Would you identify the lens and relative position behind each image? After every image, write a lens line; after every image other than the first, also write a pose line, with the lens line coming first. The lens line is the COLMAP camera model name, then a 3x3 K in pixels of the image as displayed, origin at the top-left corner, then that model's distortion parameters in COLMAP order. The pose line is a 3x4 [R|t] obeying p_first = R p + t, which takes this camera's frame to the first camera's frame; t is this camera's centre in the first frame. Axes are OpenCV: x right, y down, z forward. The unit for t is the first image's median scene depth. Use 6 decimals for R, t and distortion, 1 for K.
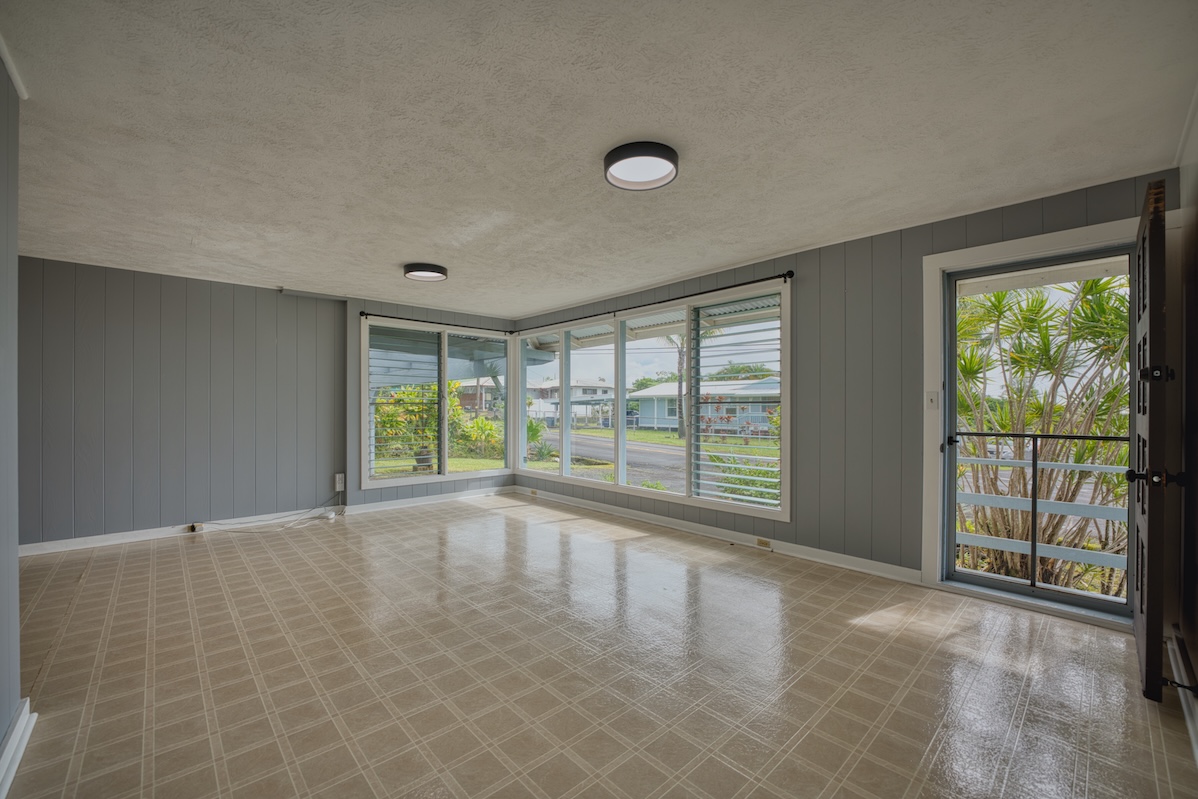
lens RADIAL K [[486.5, 0, 594.2], [0, 486.5, 404.2], [0, 0, 1]] dist [-0.028587, 0.002919]
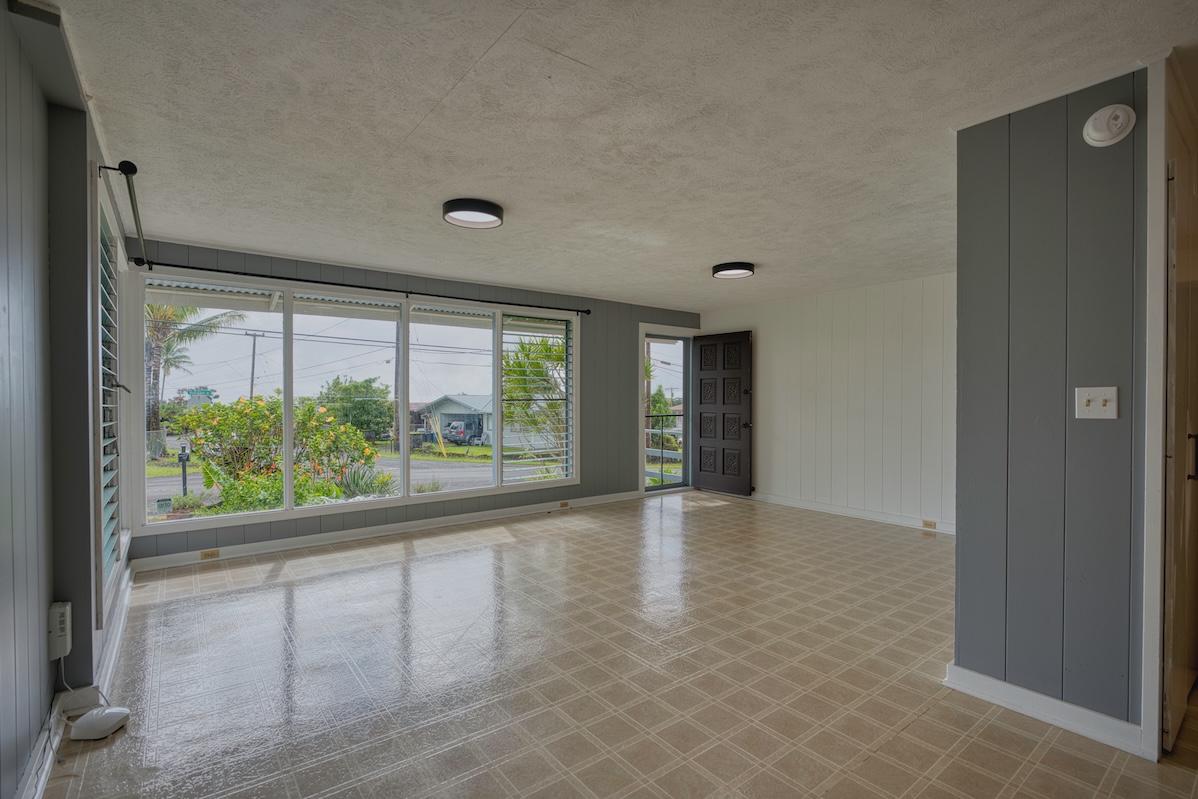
lens RADIAL K [[551.4, 0, 597.3], [0, 551.4, 404.1], [0, 0, 1]] dist [-0.018963, -0.000468]
pose [[0.078698, -0.008781, 0.996860, -1.150631], [-0.003284, 0.999953, 0.009068, -0.006642], [-0.996893, -0.003987, 0.078666, 0.773375]]
